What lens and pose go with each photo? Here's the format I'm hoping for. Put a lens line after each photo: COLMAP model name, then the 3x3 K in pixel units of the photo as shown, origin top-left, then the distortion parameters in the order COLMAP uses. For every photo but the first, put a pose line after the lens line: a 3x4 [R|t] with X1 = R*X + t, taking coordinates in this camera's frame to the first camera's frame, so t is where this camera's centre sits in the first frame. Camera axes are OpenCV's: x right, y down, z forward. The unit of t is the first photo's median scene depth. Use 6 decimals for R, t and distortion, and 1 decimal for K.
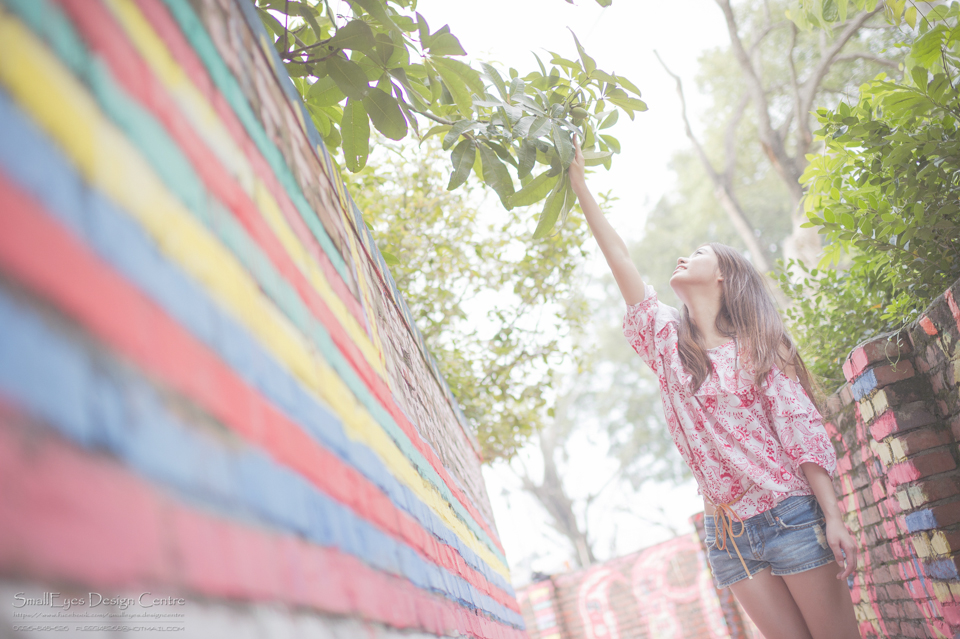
lens RADIAL K [[955.2, 0, 477.4], [0, 955.2, 315.9], [0, 0, 1]] dist [0.002341, -0.021228]
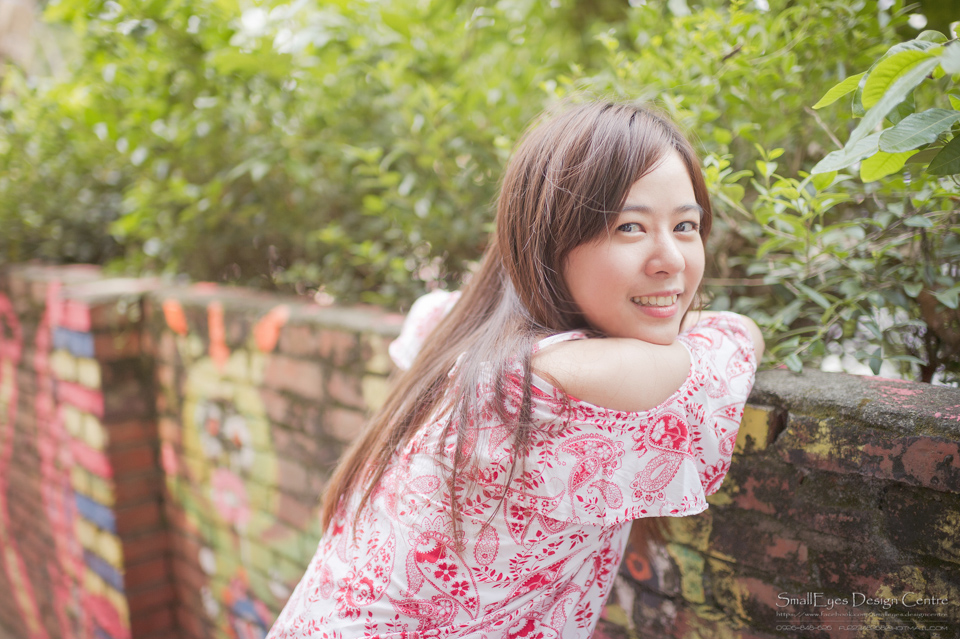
lens RADIAL K [[955.2, 0, 477.4], [0, 955.2, 315.9], [0, 0, 1]] dist [0.002341, -0.021228]
pose [[0.640158, 0.099504, 0.761772, 0.017649], [-0.363840, 0.912589, 0.186551, -0.165355], [-0.676622, -0.396586, 0.620405, 0.240530]]
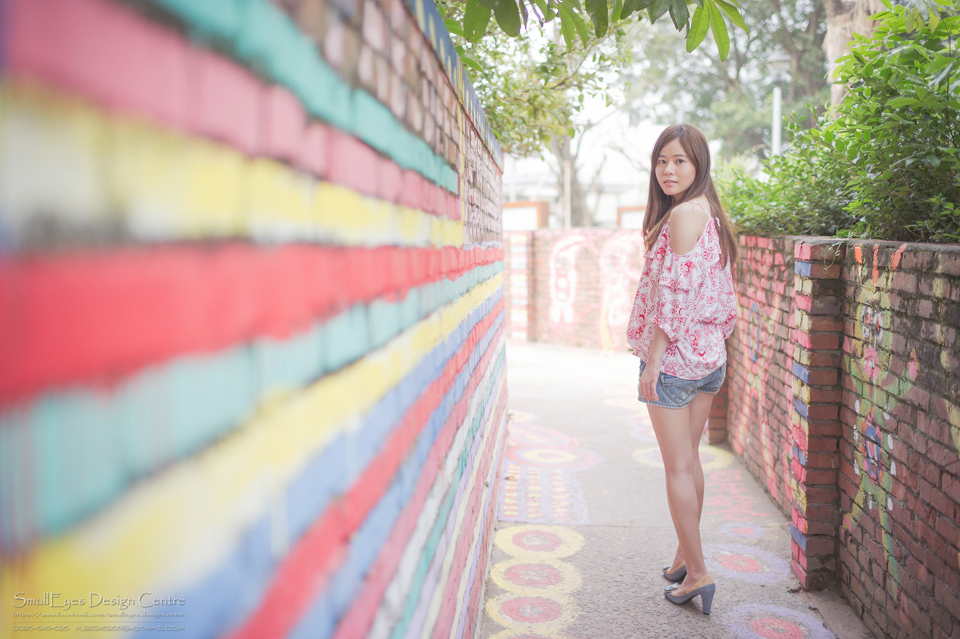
lens RADIAL K [[955.2, 0, 477.4], [0, 955.2, 315.9], [0, 0, 1]] dist [0.002341, -0.021228]
pose [[0.970016, 0.236368, 0.056556, -0.071700], [-0.238166, 0.878097, 0.414998, -0.244536], [0.048430, -0.416025, 0.908063, -0.196787]]
